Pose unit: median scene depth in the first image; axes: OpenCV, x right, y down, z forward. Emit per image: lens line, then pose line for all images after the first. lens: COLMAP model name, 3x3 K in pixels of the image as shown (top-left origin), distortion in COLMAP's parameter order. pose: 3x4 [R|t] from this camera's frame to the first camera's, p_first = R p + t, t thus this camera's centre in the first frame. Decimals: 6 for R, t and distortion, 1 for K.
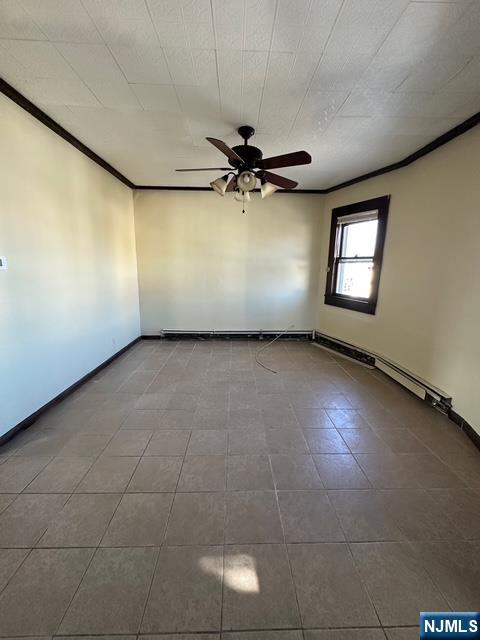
lens RADIAL K [[255.0, 0, 240.0], [0, 255.0, 320.0], [0, 0, 1]] dist [-0.010420, 0.000094]
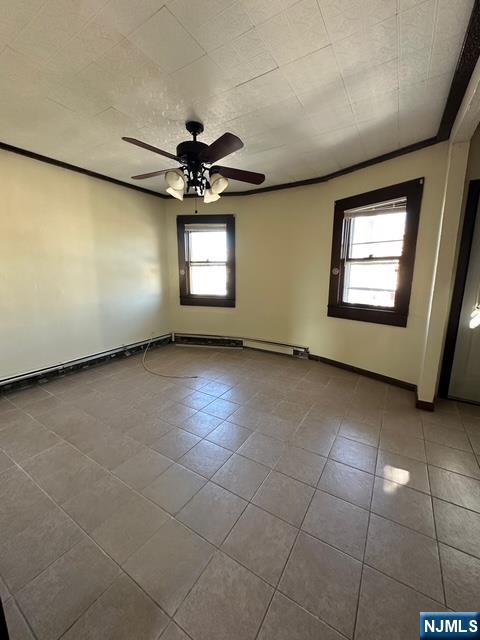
lens RADIAL K [[255.0, 0, 240.0], [0, 255.0, 320.0], [0, 0, 1]] dist [-0.010420, 0.000094]
pose [[0.553525, -0.171909, 0.814897, -0.430866], [0.179092, 0.980143, 0.085120, -0.052613], [-0.813349, 0.098825, 0.573321, 0.219042]]
